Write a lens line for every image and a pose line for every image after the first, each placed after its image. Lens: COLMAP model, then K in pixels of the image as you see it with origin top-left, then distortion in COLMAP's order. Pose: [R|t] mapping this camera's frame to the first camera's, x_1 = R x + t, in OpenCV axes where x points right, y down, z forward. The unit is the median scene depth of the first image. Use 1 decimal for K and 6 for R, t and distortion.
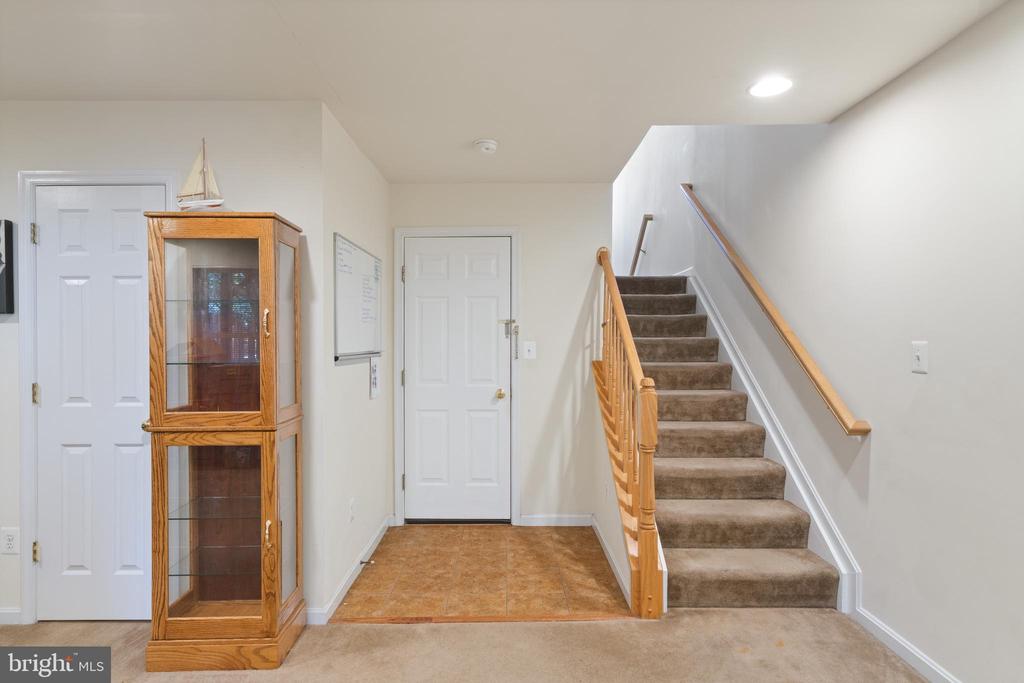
lens RADIAL K [[567.5, 0, 513.1], [0, 567.5, 340.3], [0, 0, 1]] dist [0.010554, -0.000834]
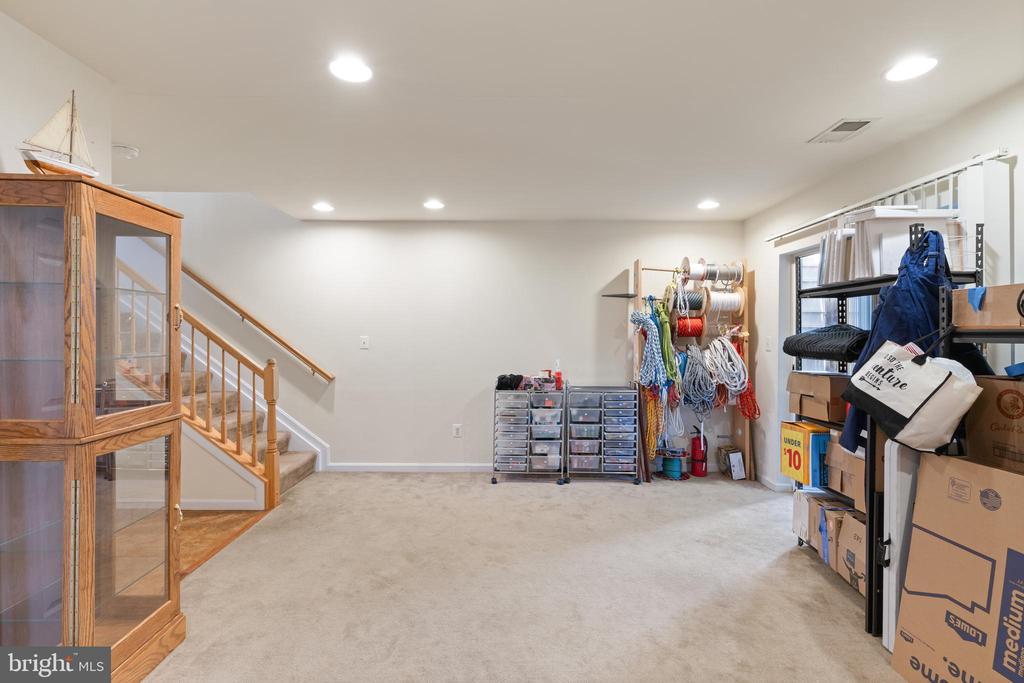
lens RADIAL K [[468.4, 0, 512.7], [0, 468.4, 337.3], [0, 0, 1]] dist [-0.001194, 0.000403]
pose [[0.001245, -0.000187, 0.999999, -1.294629], [0.010672, 0.999943, 0.000174, 0.013603], [-0.999942, 0.010672, 0.001247, 0.373169]]
